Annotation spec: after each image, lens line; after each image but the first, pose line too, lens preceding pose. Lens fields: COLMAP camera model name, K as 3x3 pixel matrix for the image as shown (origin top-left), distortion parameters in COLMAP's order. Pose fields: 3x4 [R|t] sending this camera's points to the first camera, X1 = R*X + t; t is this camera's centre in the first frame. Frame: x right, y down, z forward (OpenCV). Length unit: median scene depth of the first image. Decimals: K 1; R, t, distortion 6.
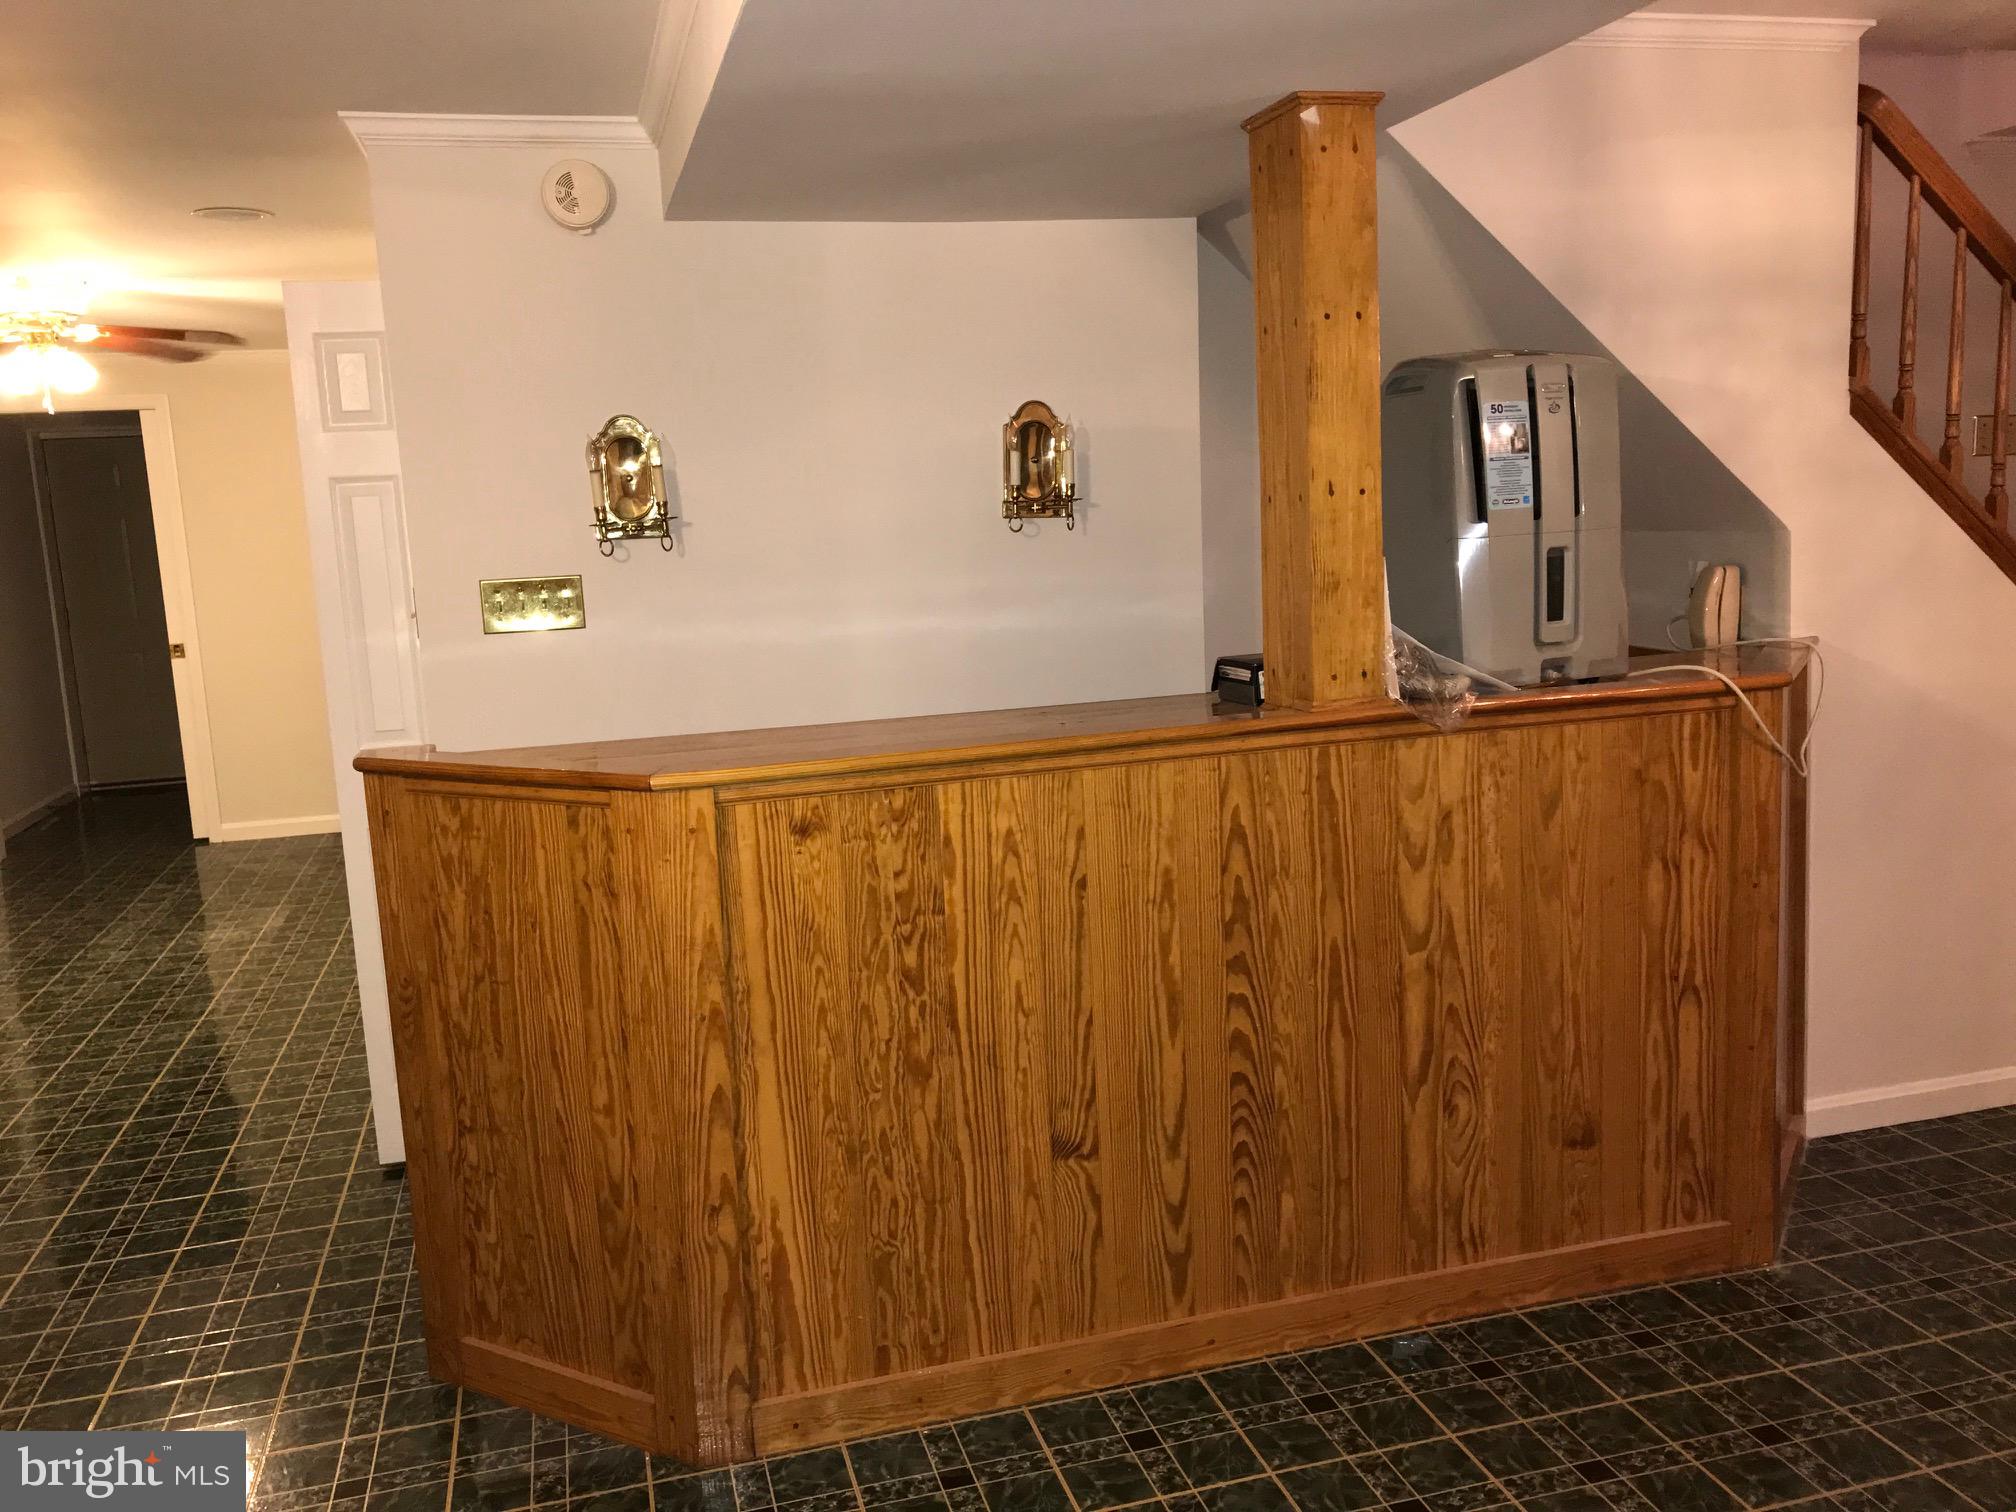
lens RADIAL K [[1677.1, 0, 1007.5], [0, 1677.1, 768.1], [0, 0, 1]] dist [0.034739, -0.031427]
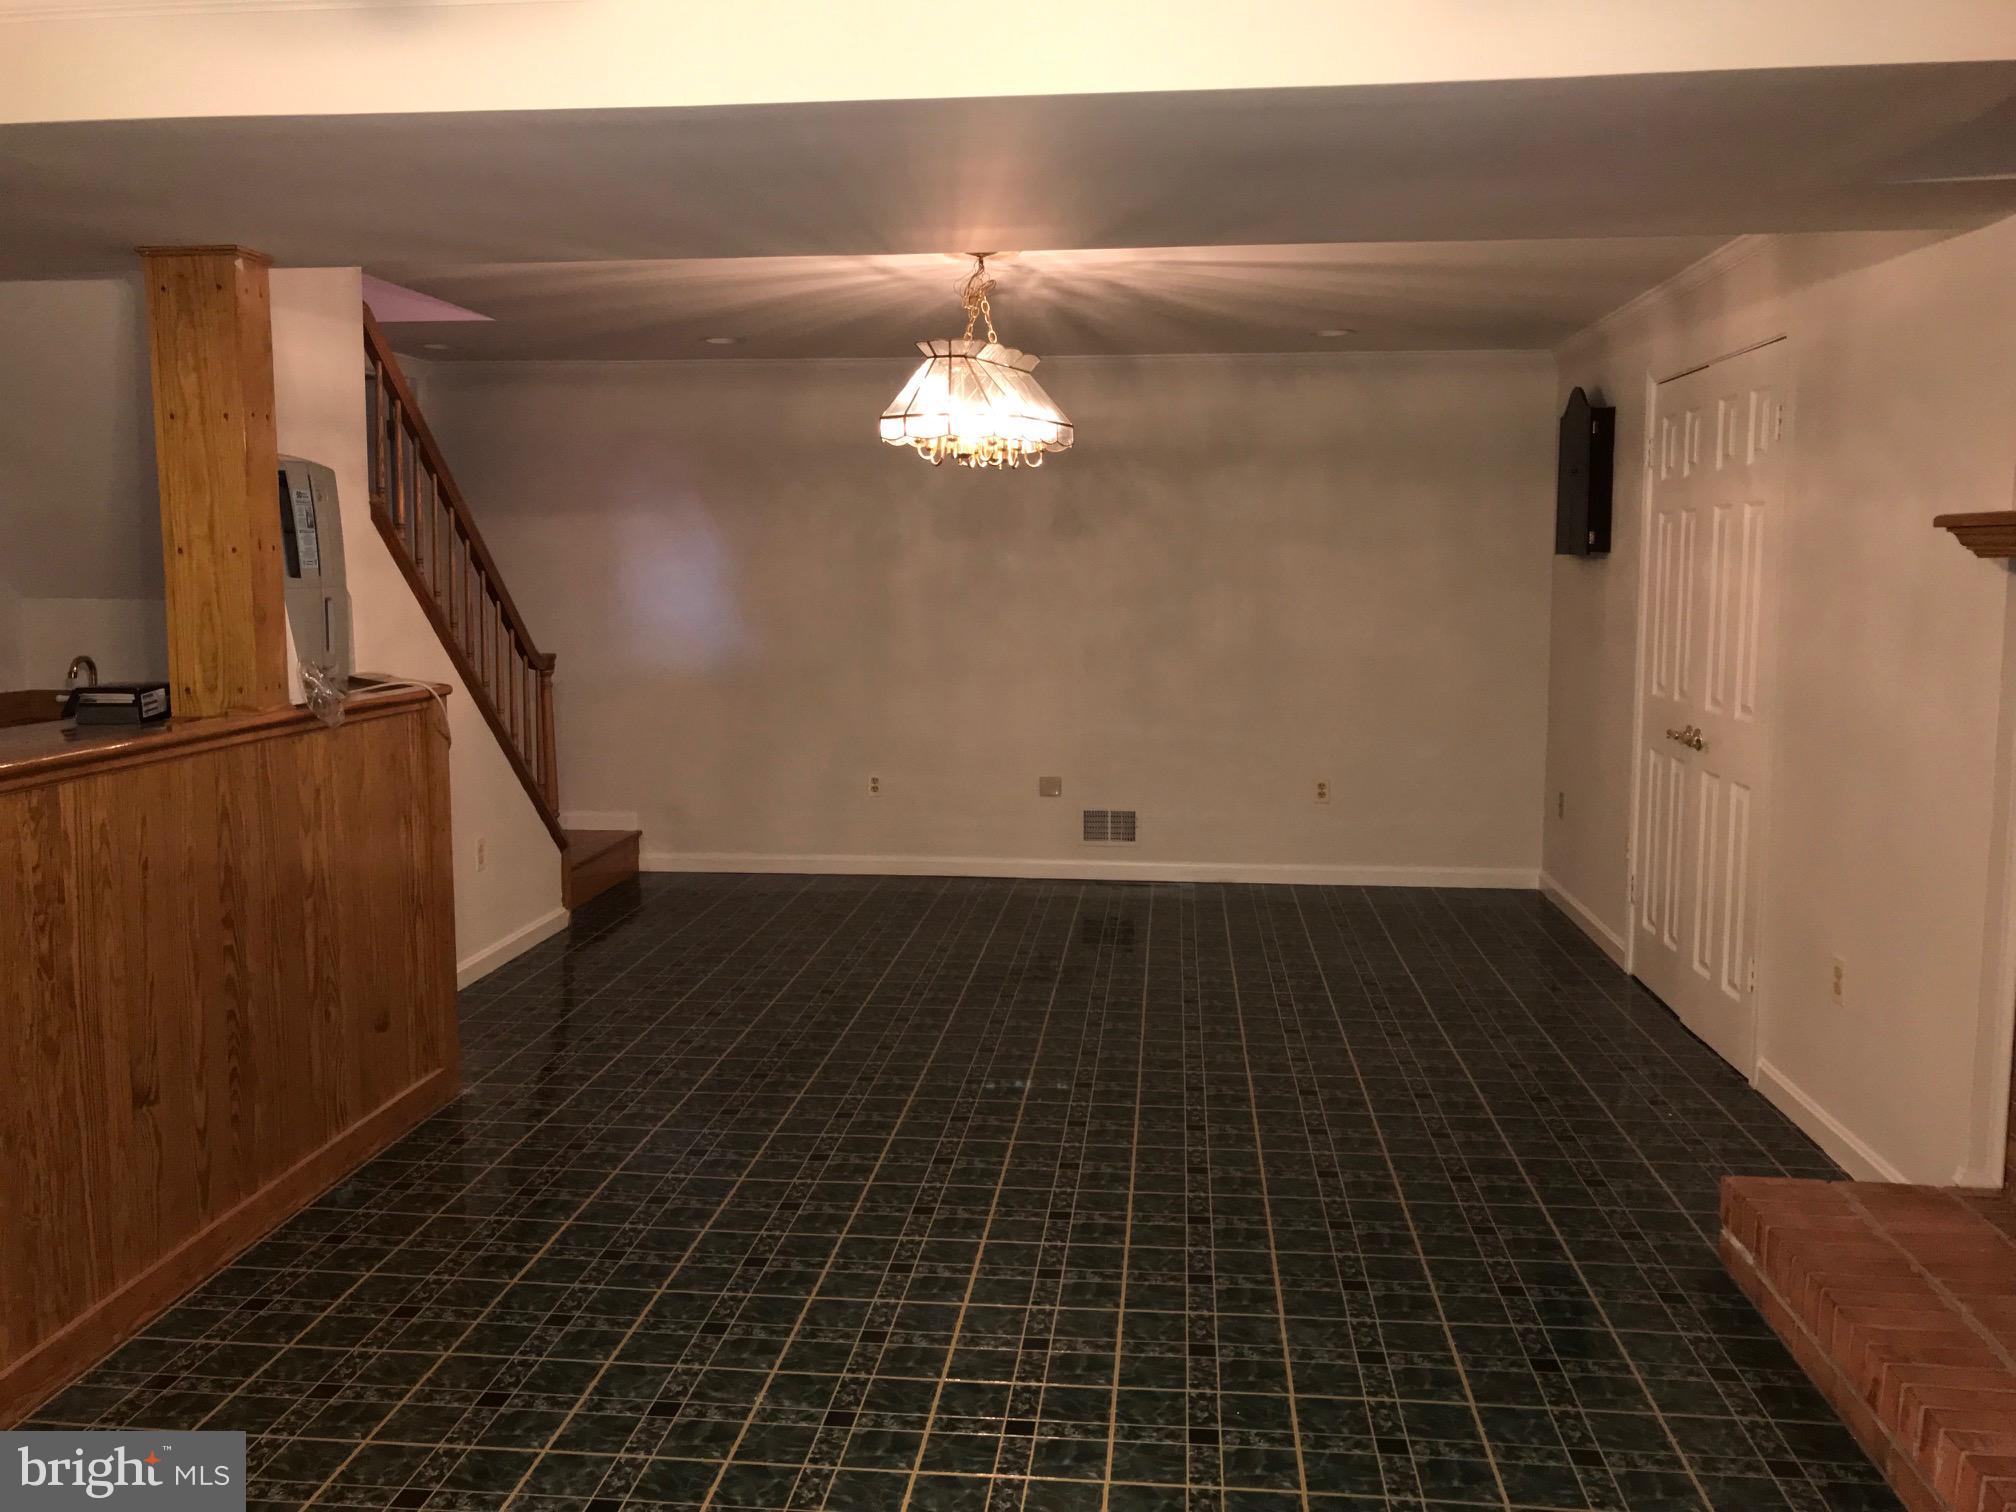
lens RADIAL K [[1677.1, 0, 999.4], [0, 1677.1, 750.1], [0, 0, 1]] dist [0.034739, -0.031427]
pose [[0.359217, -0.051558, 0.931829, -0.821710], [0.119549, 0.992789, 0.008846, 0.049191], [-0.925565, 0.108221, 0.362791, 0.007401]]
